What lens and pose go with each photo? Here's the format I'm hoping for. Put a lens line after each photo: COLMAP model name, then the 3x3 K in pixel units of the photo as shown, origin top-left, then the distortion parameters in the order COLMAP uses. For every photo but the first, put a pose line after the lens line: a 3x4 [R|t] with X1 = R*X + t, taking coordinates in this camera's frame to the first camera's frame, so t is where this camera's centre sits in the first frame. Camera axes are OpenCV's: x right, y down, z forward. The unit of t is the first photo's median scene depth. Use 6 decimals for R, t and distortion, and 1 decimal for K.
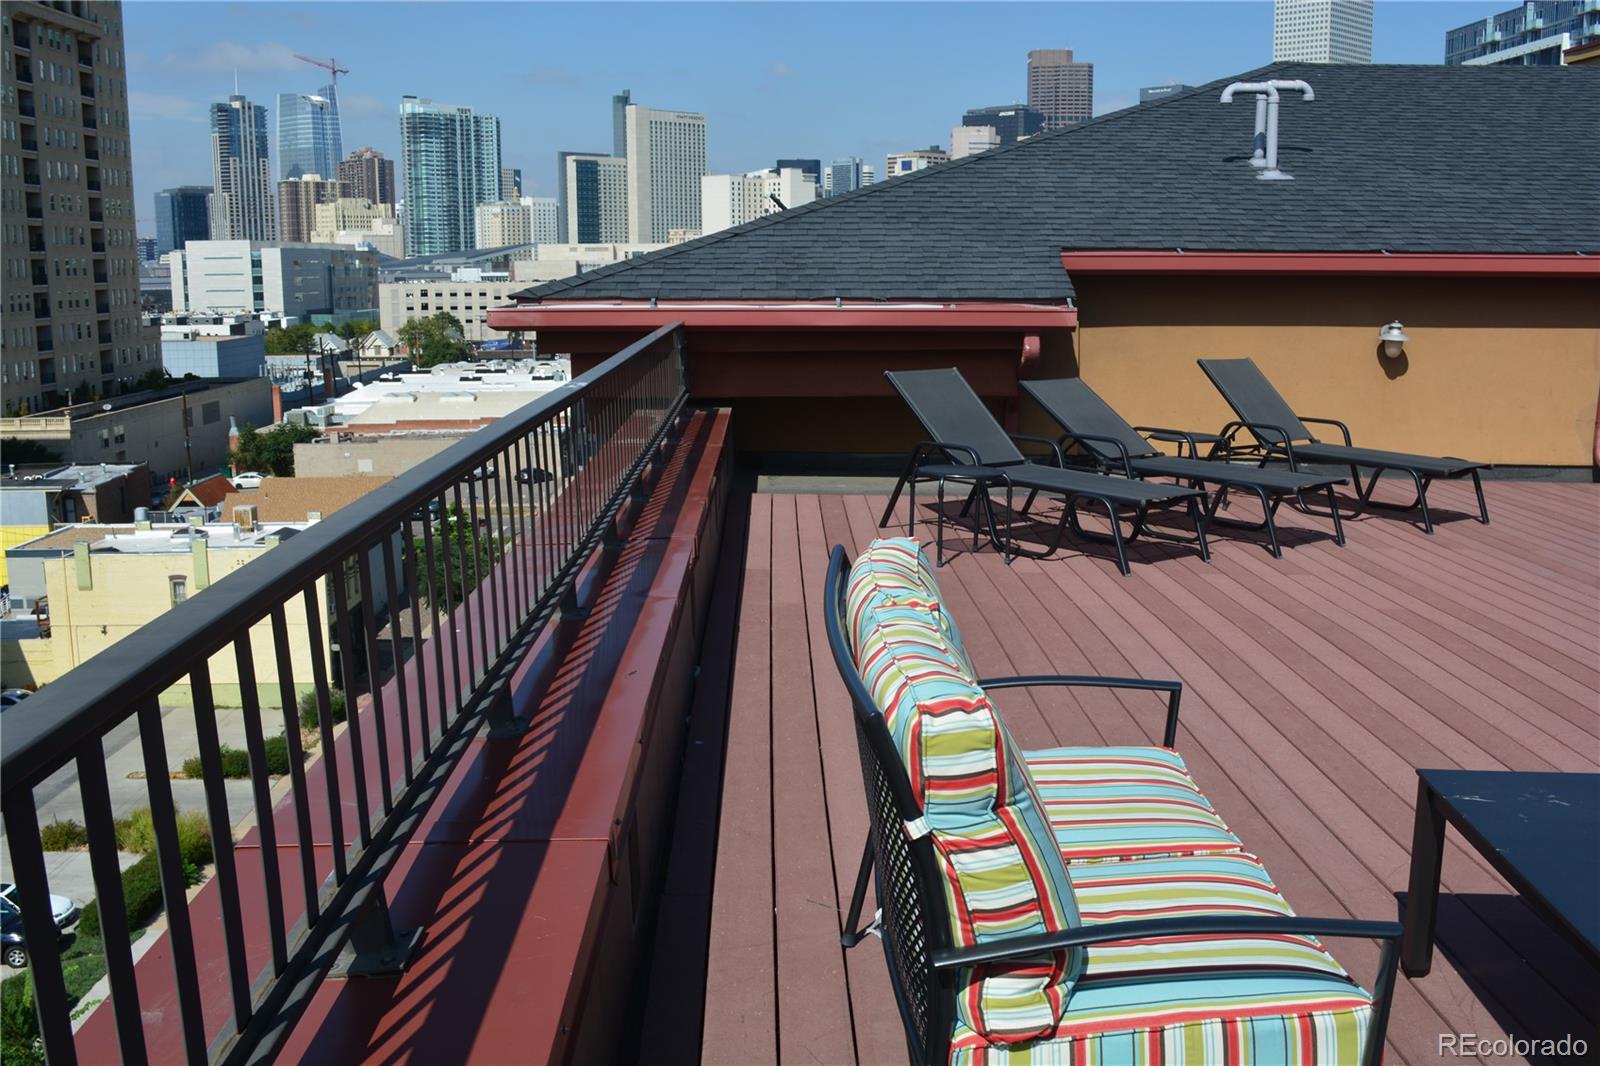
lens RADIAL K [[1609.5, 0, 800.0], [0, 1609.5, 533.0], [0, 0, 1]] dist [-0.067342, 0.005228]
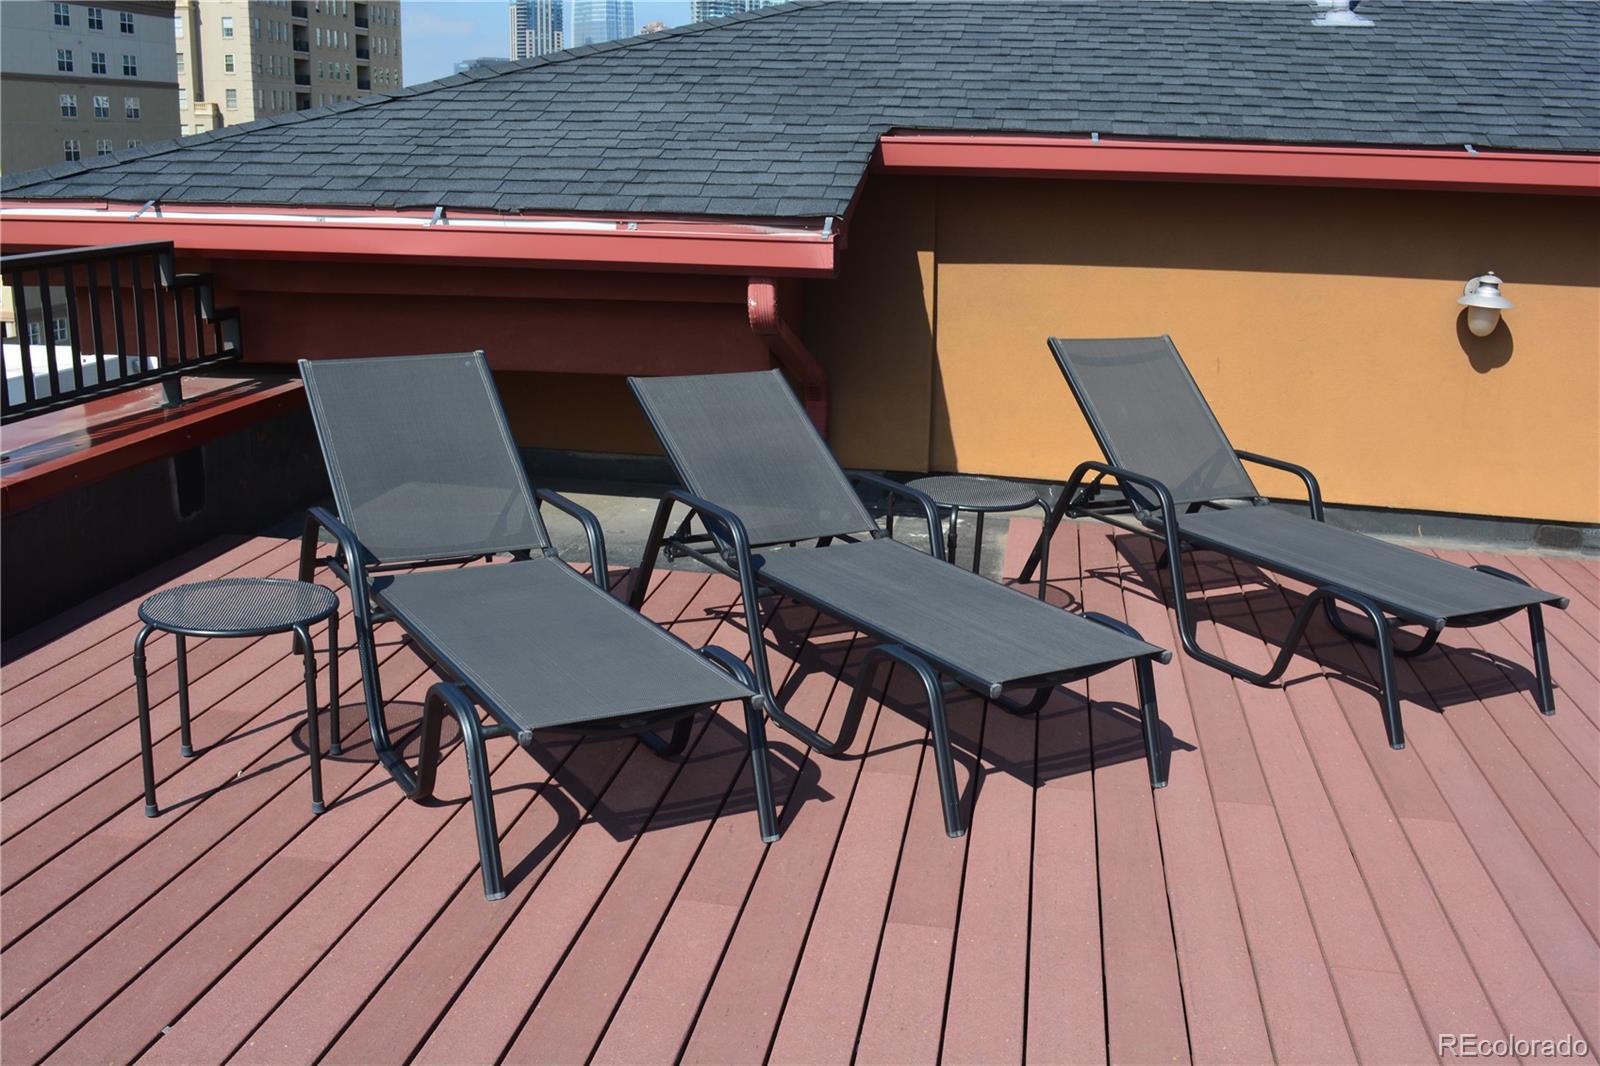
lens RADIAL K [[1609.5, 0, 800.0], [0, 1609.5, 533.0], [0, 0, 1]] dist [-0.067342, 0.005228]
pose [[0.984596, 0.062332, -0.163358, 0.230980], [-0.050663, 0.995922, 0.074654, -0.070609], [0.167345, -0.065228, 0.983738, 0.398468]]
